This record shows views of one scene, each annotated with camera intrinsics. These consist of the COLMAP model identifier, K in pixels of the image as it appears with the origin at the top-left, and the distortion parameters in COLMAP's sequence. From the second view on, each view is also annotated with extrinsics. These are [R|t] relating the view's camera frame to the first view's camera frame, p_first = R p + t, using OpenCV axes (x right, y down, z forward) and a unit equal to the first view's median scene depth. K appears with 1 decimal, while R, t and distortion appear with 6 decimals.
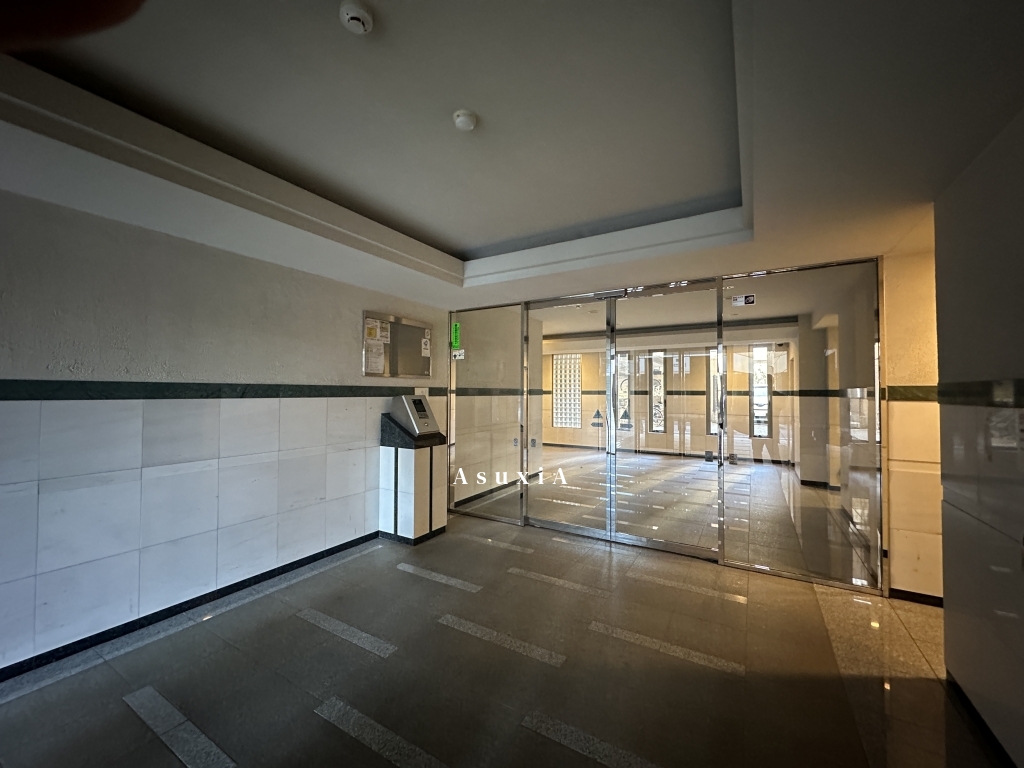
lens RADIAL K [[407.0, 0, 511.6], [0, 407.0, 384.1], [0, 0, 1]] dist [-0.000381, 0.000296]
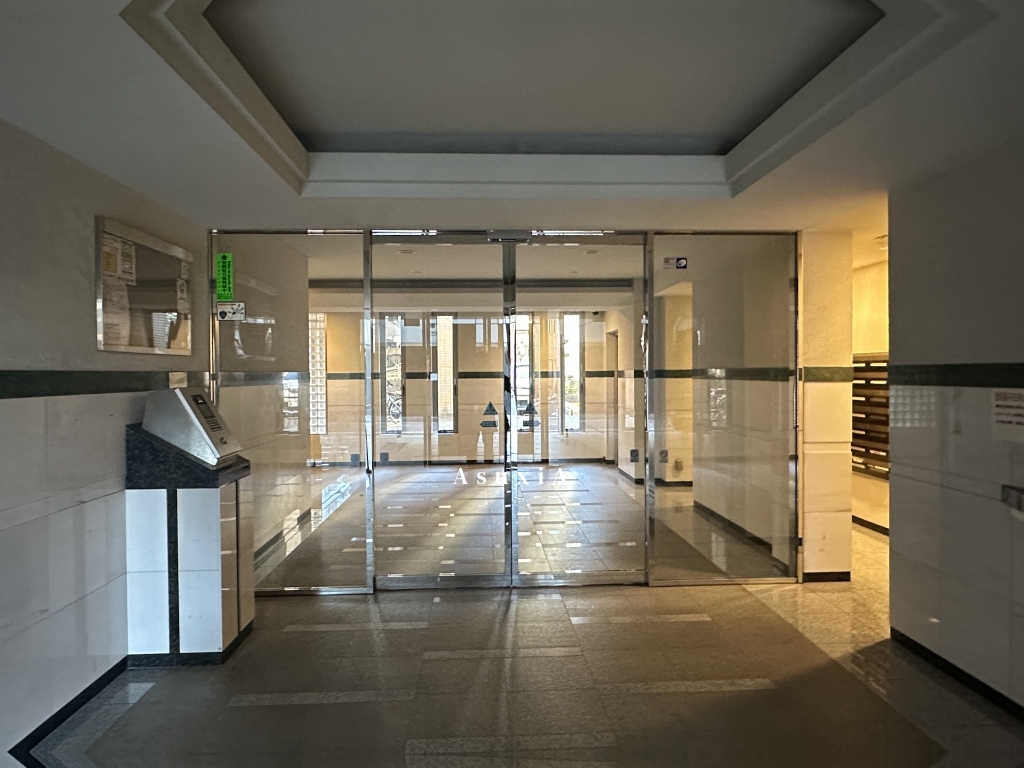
lens RADIAL K [[649.3, 0, 511.0], [0, 649.3, 382.4], [0, 0, 1]] dist [0.004056, -0.000386]
pose [[0.832849, -0.018579, 0.553189, -0.368040], [0.000305, 0.999452, 0.033108, -0.006851], [-0.553500, -0.027405, 0.832398, 0.069922]]
